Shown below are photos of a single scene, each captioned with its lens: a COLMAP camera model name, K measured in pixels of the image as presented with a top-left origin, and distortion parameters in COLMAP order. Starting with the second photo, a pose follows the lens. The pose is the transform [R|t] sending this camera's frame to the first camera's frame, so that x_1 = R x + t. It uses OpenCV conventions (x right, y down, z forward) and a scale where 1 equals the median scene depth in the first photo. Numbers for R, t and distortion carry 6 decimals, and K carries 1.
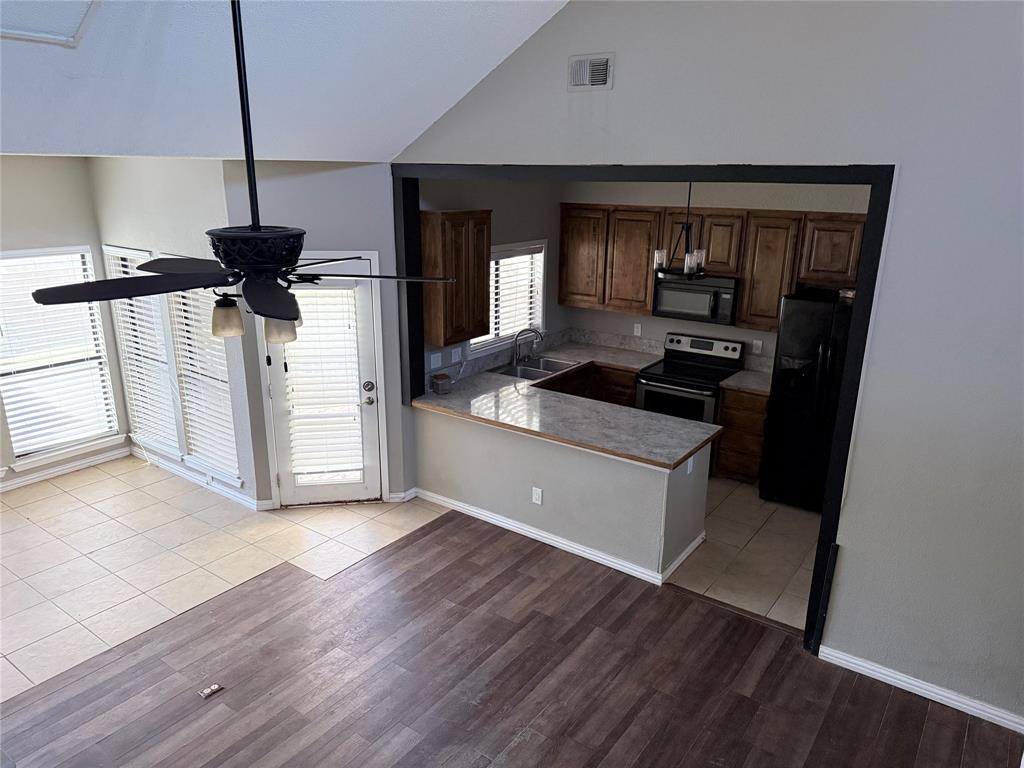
lens RADIAL K [[725.4, 0, 495.5], [0, 725.4, 393.7], [0, 0, 1]] dist [0.045117, -0.051177]
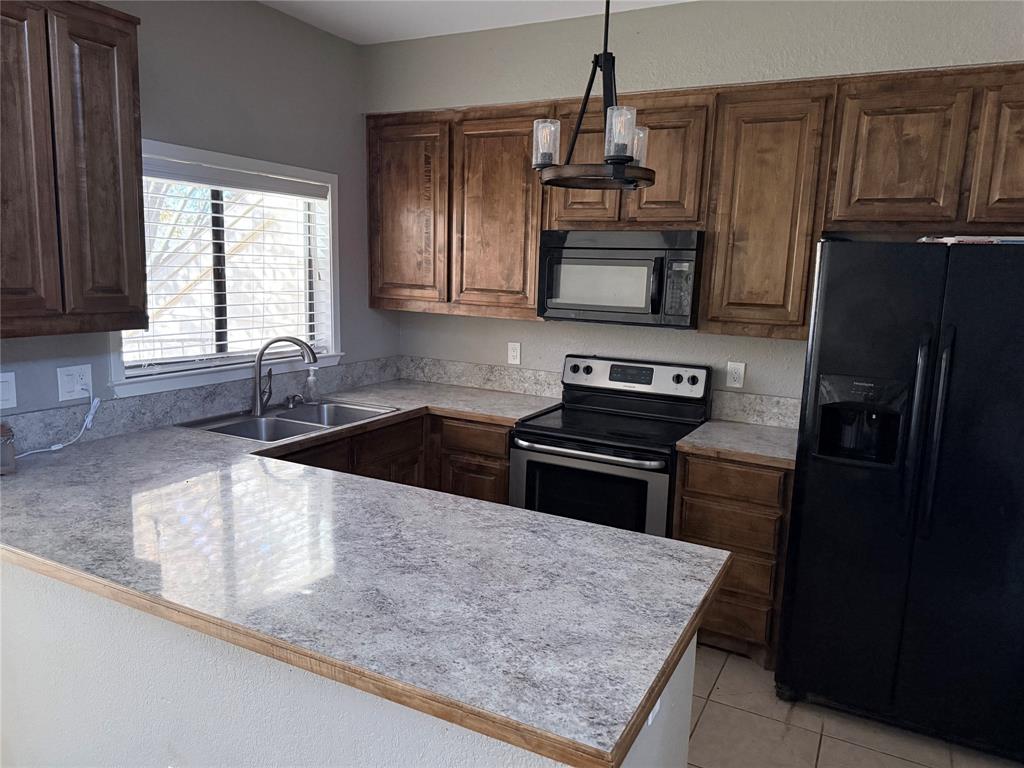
lens RADIAL K [[725.4, 0, 512.6], [0, 725.4, 387.2], [0, 0, 1]] dist [0.045117, -0.051177]
pose [[0.987374, -0.000485, 0.158403, 0.117316], [0.020438, 0.992026, -0.124362, 0.005987], [-0.157080, 0.126029, 0.979511, 0.508855]]
